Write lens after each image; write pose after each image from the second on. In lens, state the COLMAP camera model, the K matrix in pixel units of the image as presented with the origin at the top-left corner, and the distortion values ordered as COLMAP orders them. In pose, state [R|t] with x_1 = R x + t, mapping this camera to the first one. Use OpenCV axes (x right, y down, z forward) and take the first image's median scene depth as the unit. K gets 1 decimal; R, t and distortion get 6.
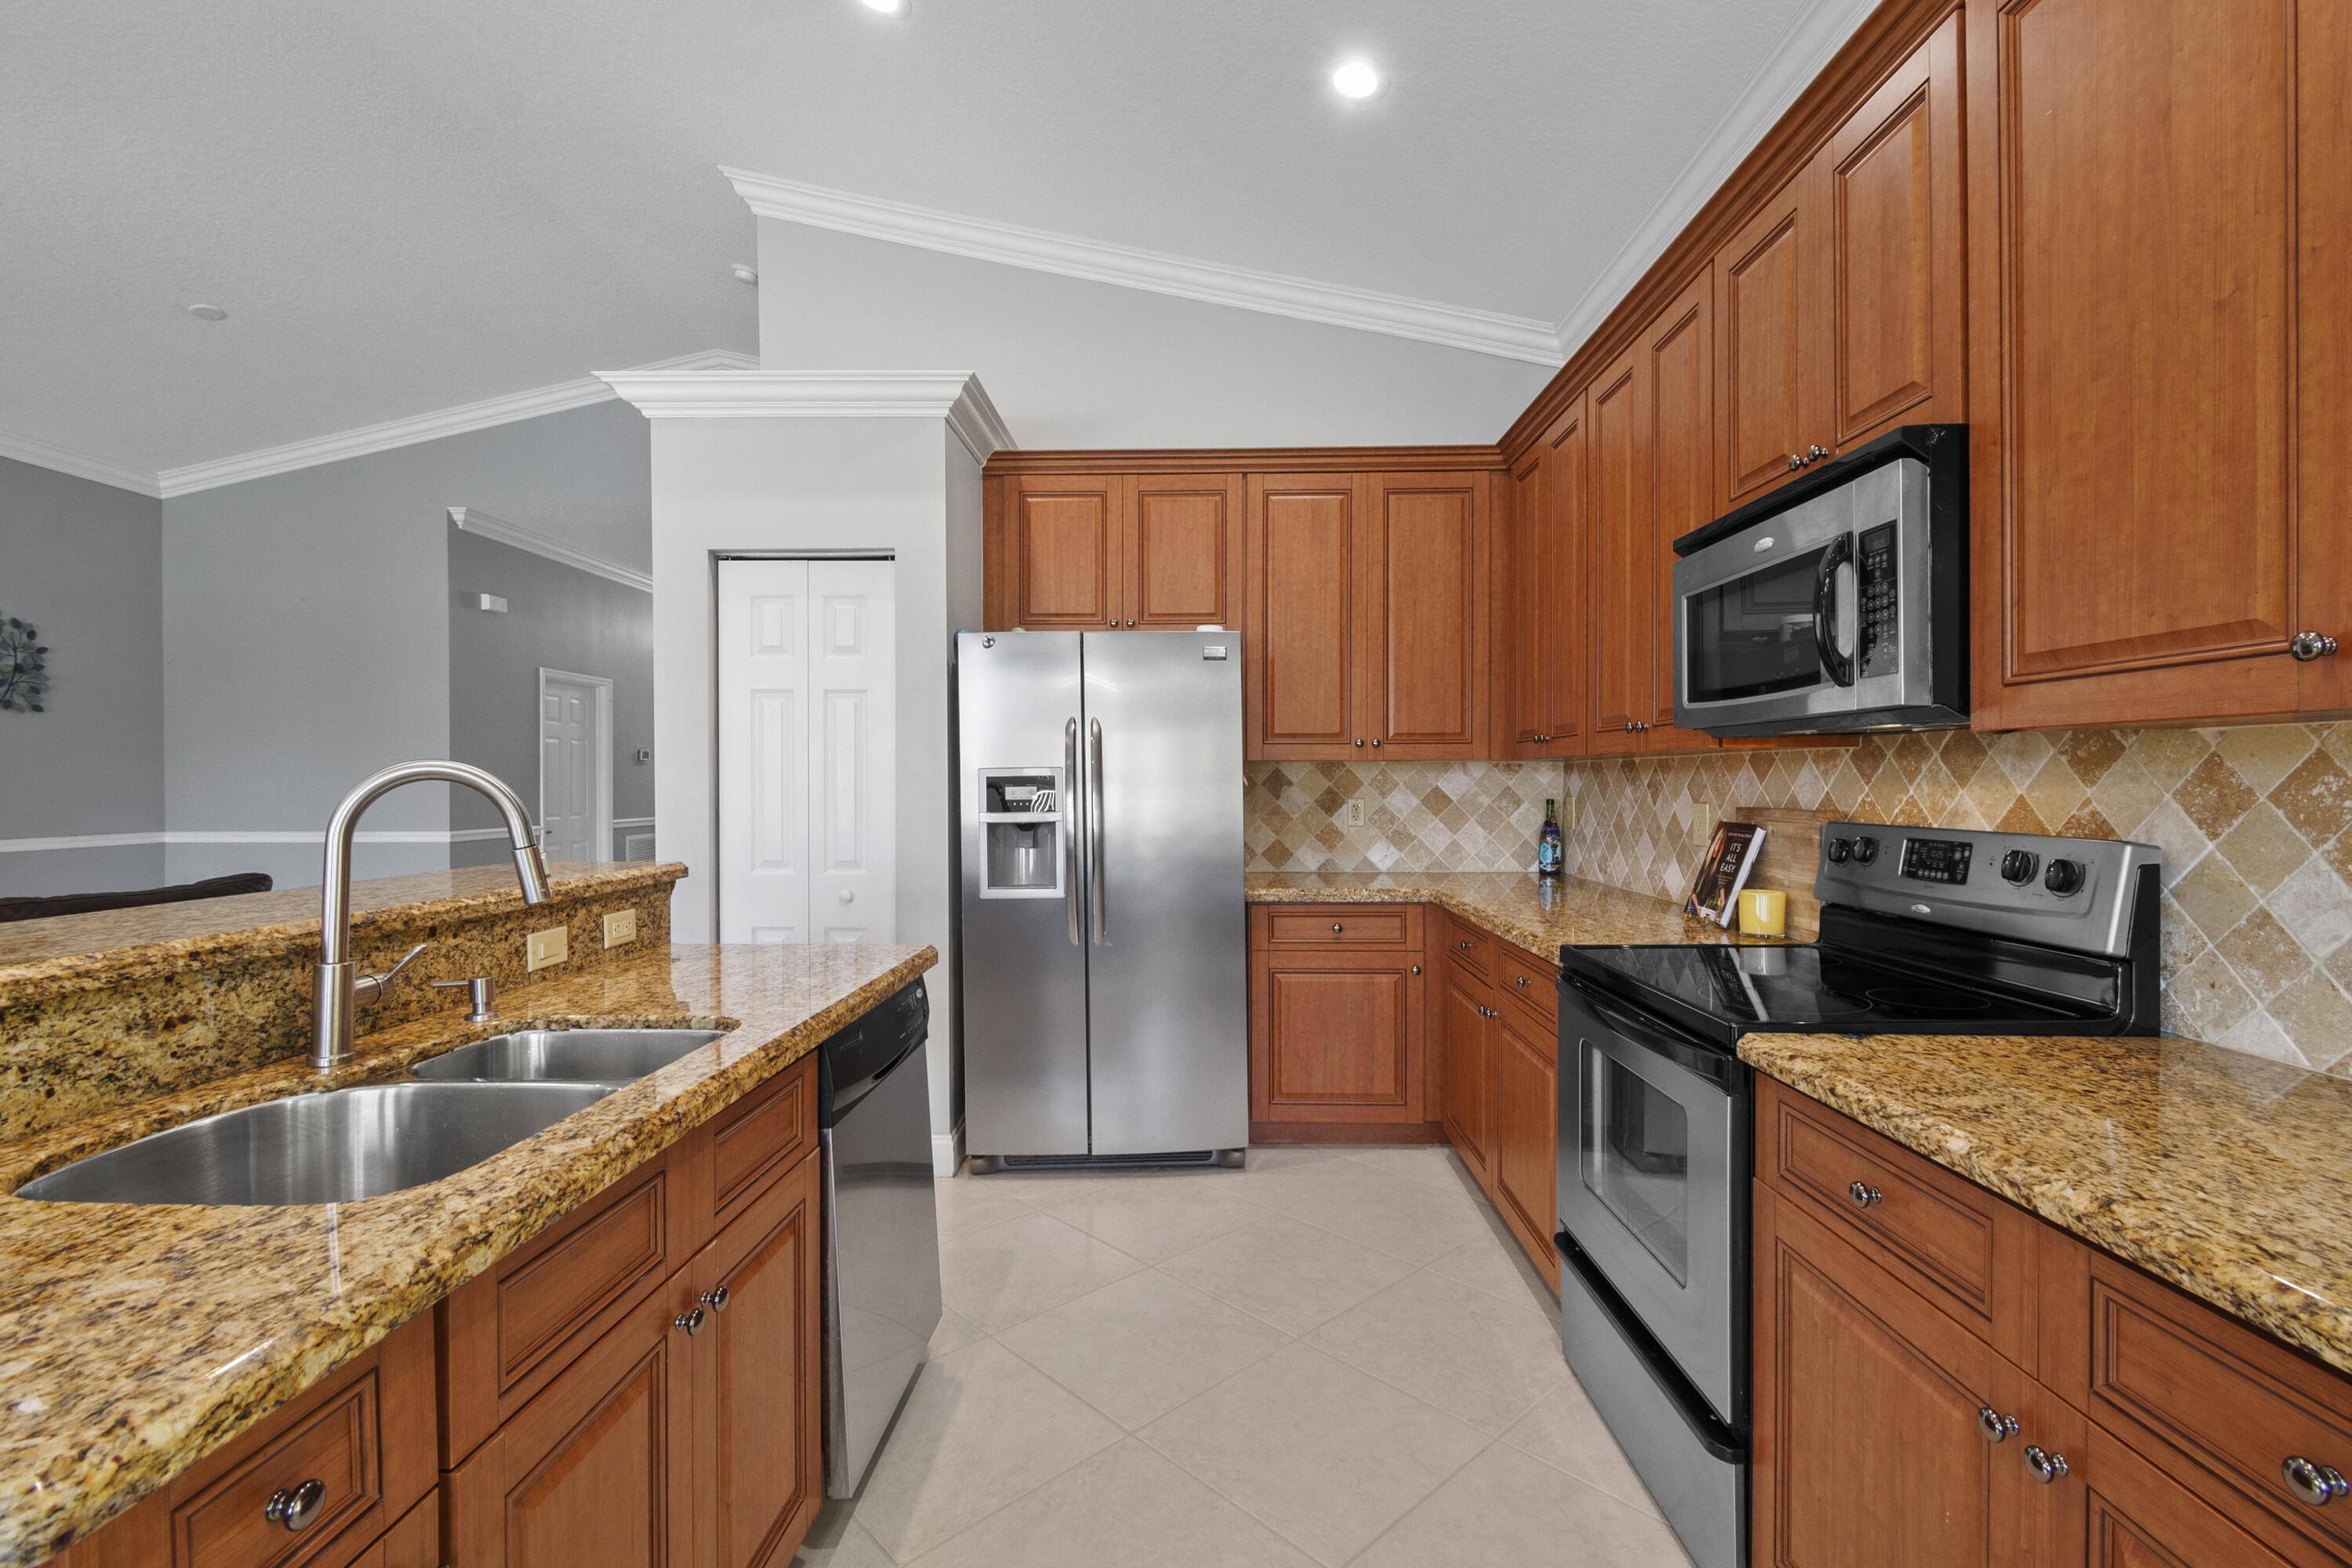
lens RADIAL K [[1042.5, 0, 1161.6], [0, 1042.5, 779.9], [0, 0, 1]] dist [-0.000622, -0.000426]
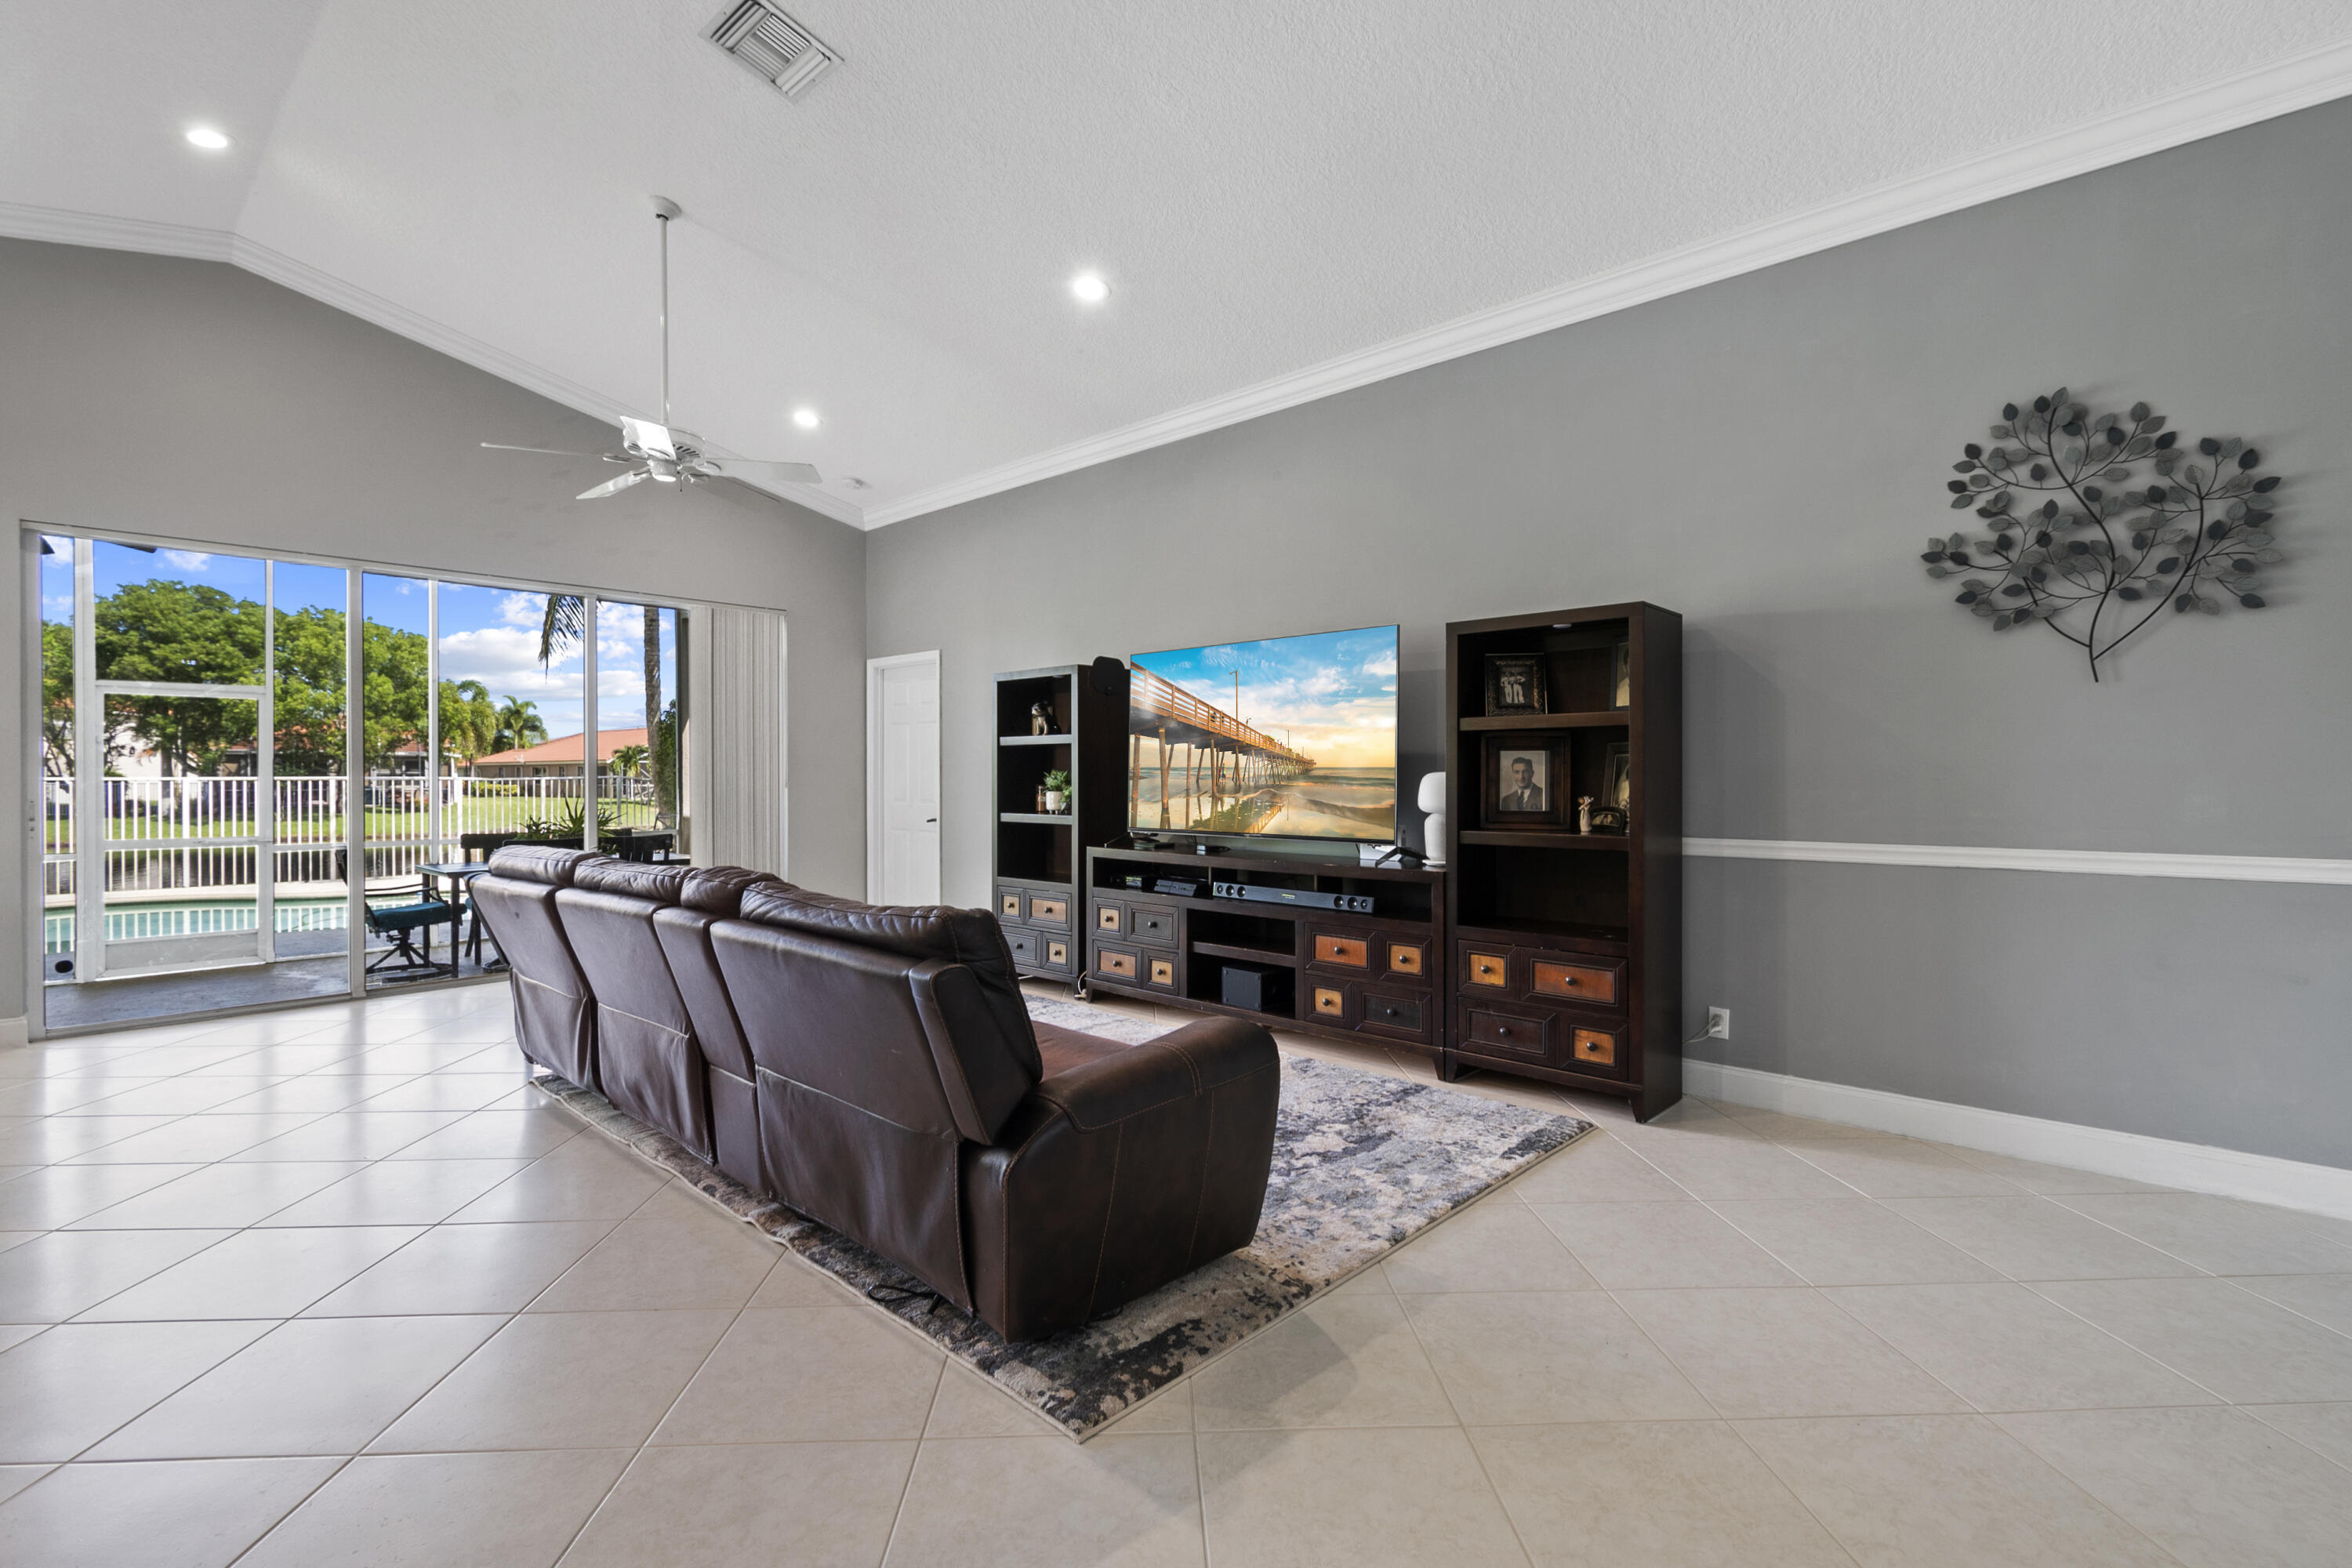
lens RADIAL K [[1052.4, 0, 1176.0], [0, 1052.4, 784.0], [0, 0, 1]] dist [0.006224, 0.000168]
pose [[-0.648537, 0.010639, -0.761109, -1.027873], [0.004570, 0.999939, 0.010083, 0.039093], [0.761169, 0.003061, -0.648546, 2.807685]]
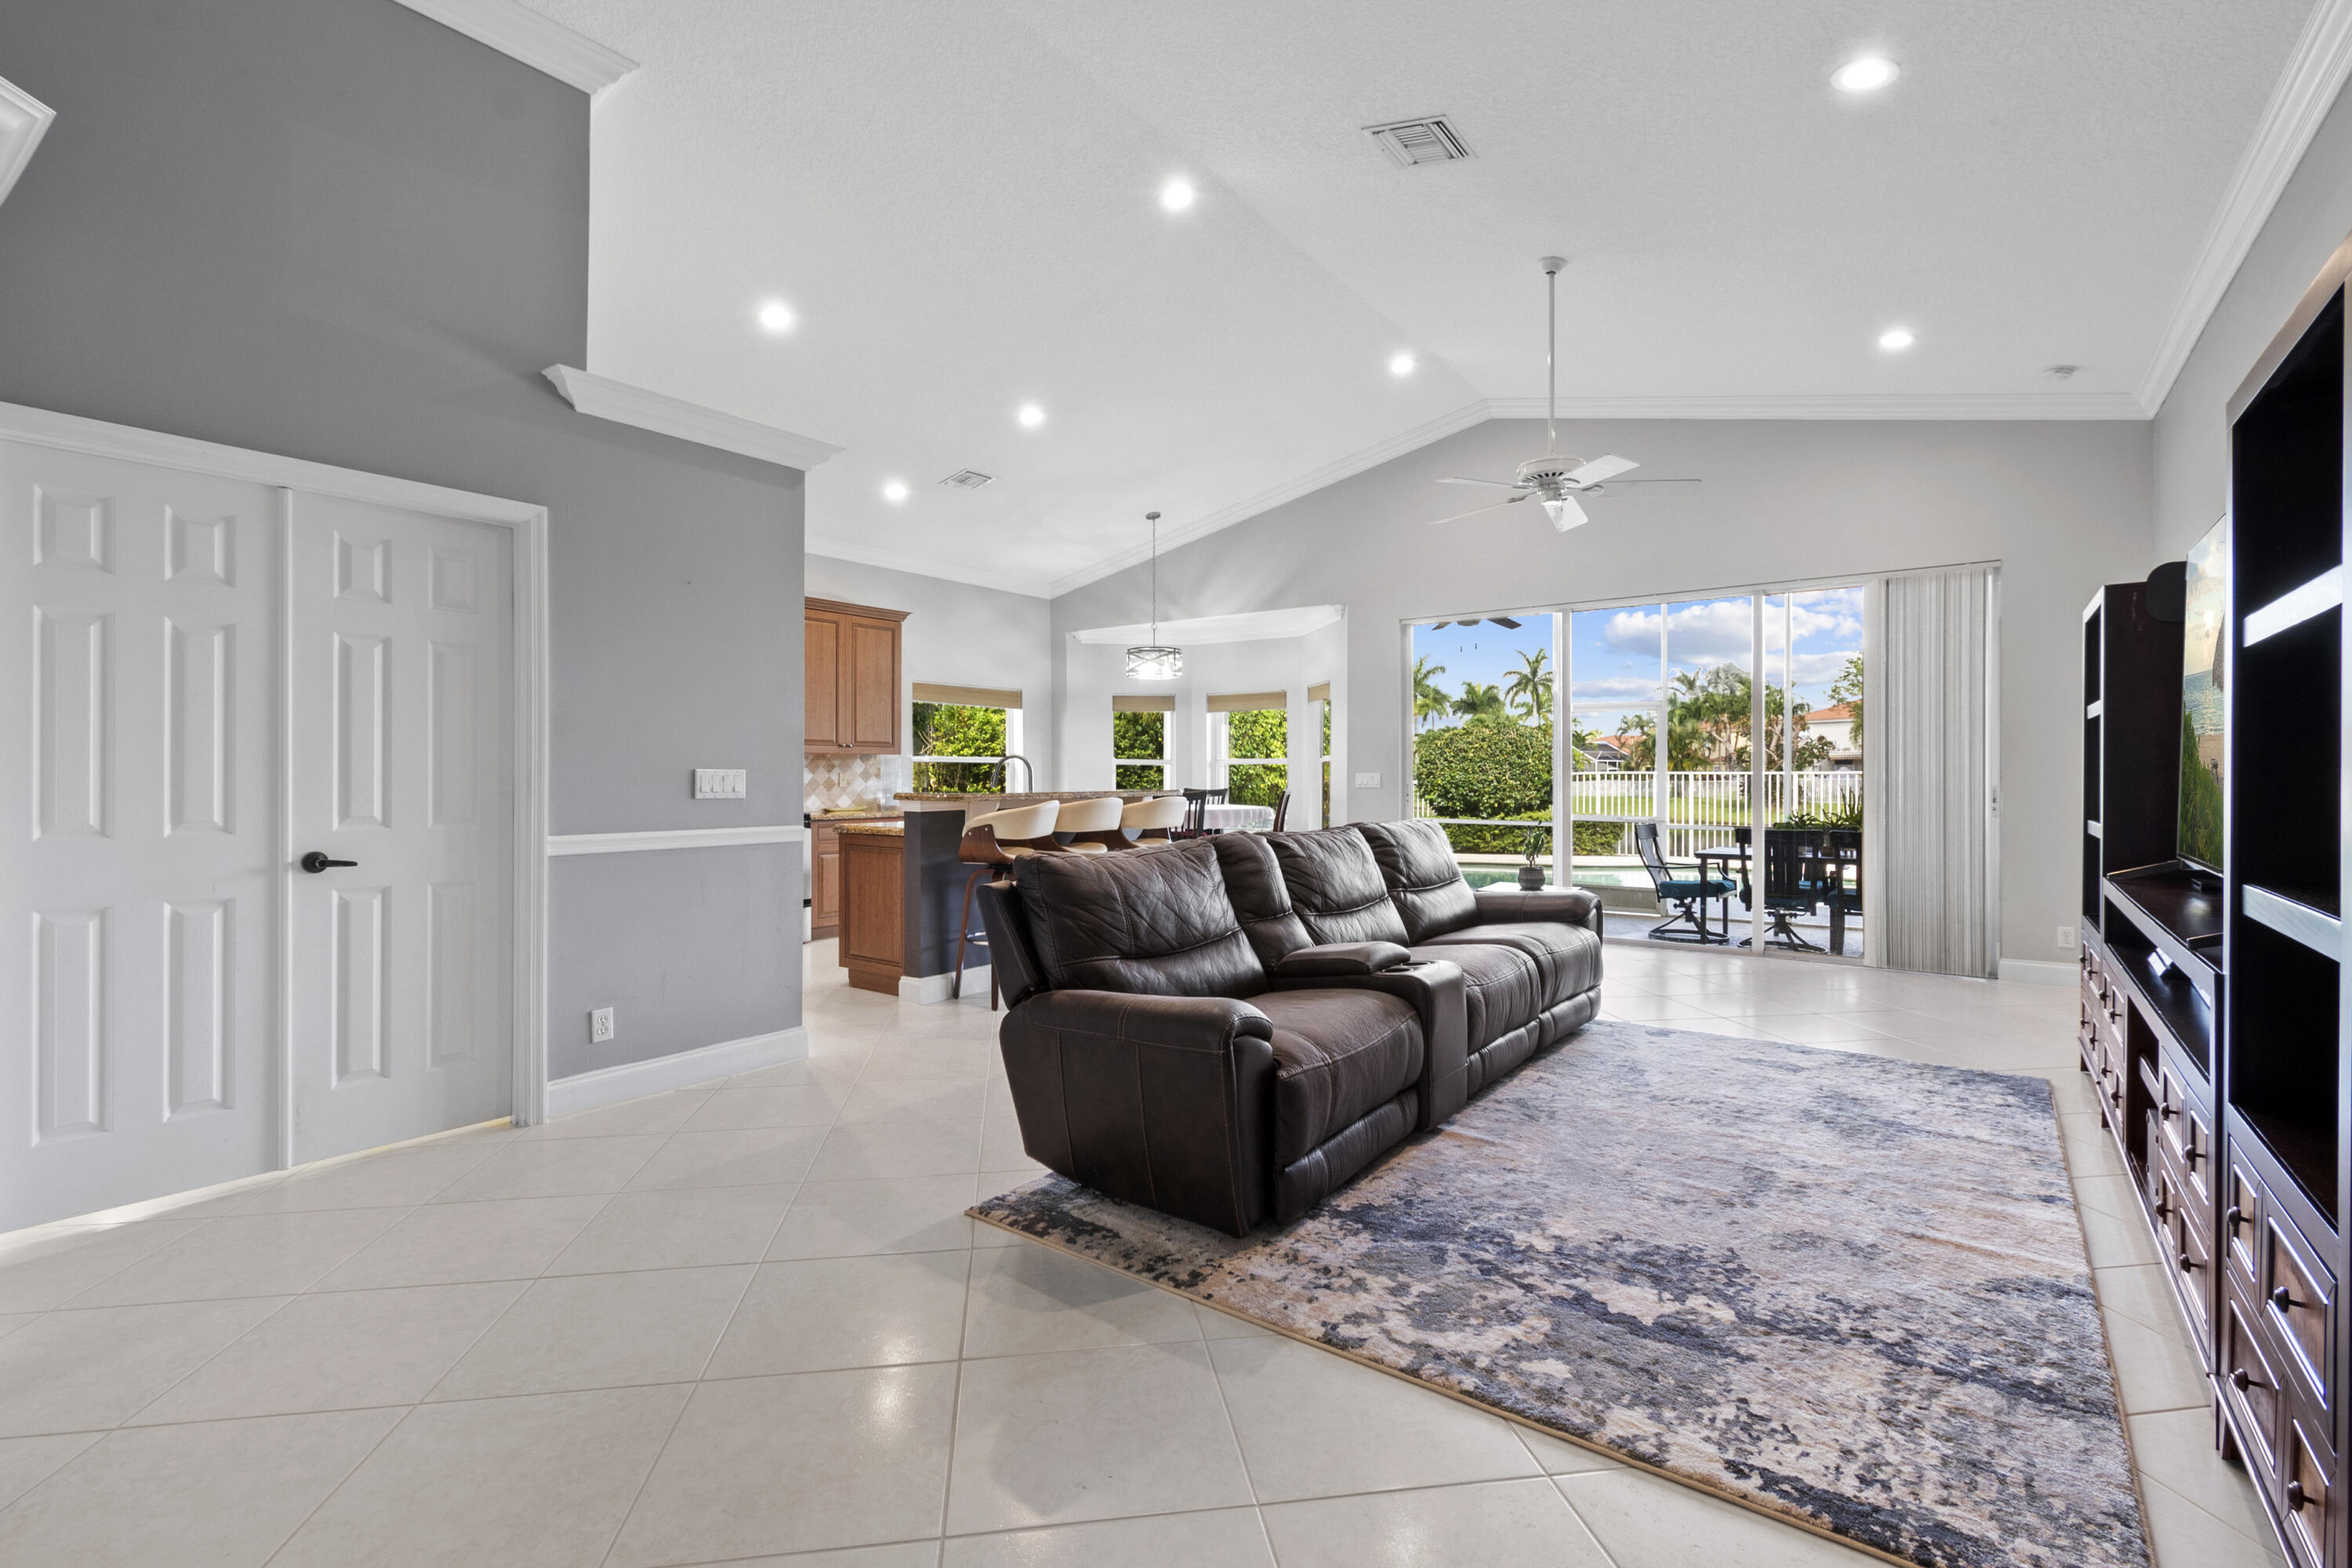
lens RADIAL K [[1042.5, 0, 1161.6], [0, 1042.5, 779.9], [0, 0, 1]] dist [-0.000622, -0.000426]
pose [[-0.821673, 0.002676, 0.569953, -2.712204], [0.004335, 0.999989, 0.001553, 0.063609], [-0.569943, 0.003747, -0.821676, 3.120617]]
